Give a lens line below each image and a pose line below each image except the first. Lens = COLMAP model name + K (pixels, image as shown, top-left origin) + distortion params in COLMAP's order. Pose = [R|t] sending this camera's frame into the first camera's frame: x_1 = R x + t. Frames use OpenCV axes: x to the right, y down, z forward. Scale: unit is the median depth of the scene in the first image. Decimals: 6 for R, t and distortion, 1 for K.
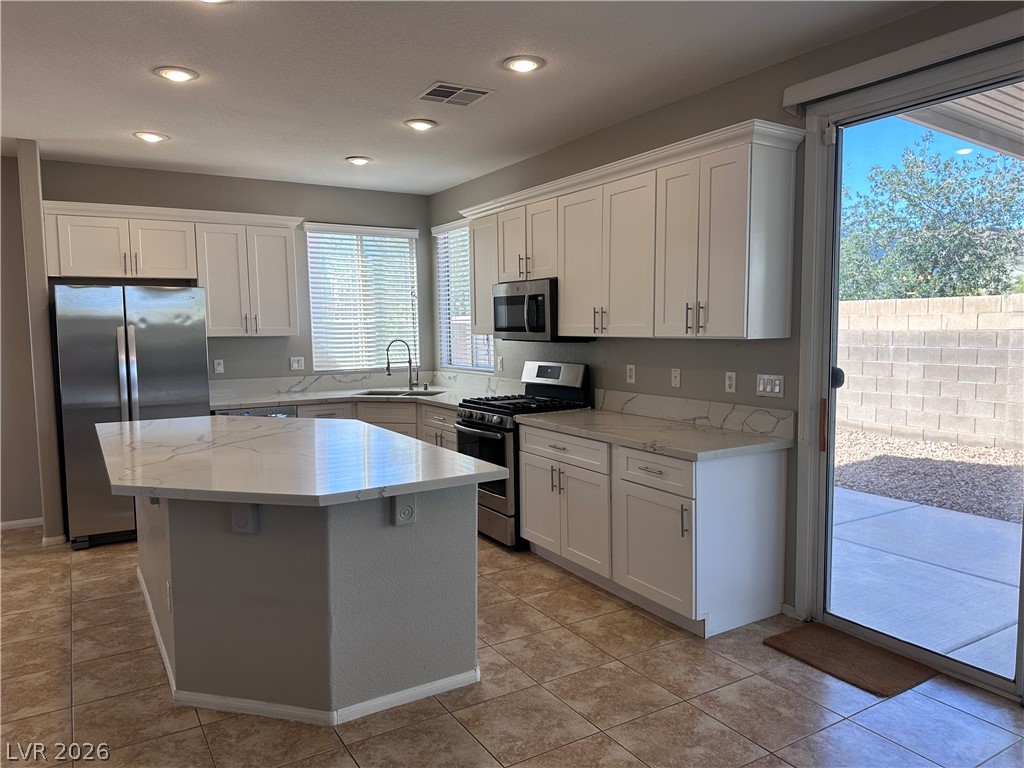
lens RADIAL K [[734.9, 0, 512.0], [0, 734.9, 384.0], [0, 0, 1]] dist [0.190665, -0.253406]
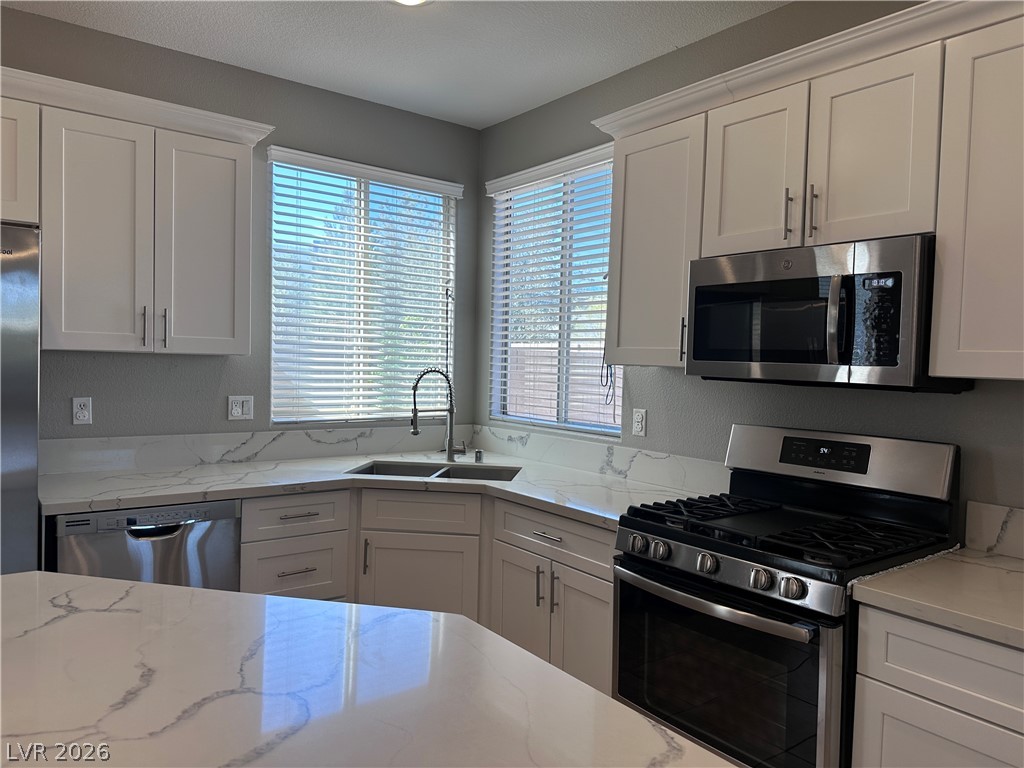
lens RADIAL K [[734.9, 0, 512.0], [0, 734.9, 384.0], [0, 0, 1]] dist [0.190665, -0.253406]
pose [[0.993754, 0.036492, 0.105454, -0.154401], [-0.031587, 0.998356, -0.047819, -0.025102], [-0.107026, 0.044189, 0.993274, 0.450578]]
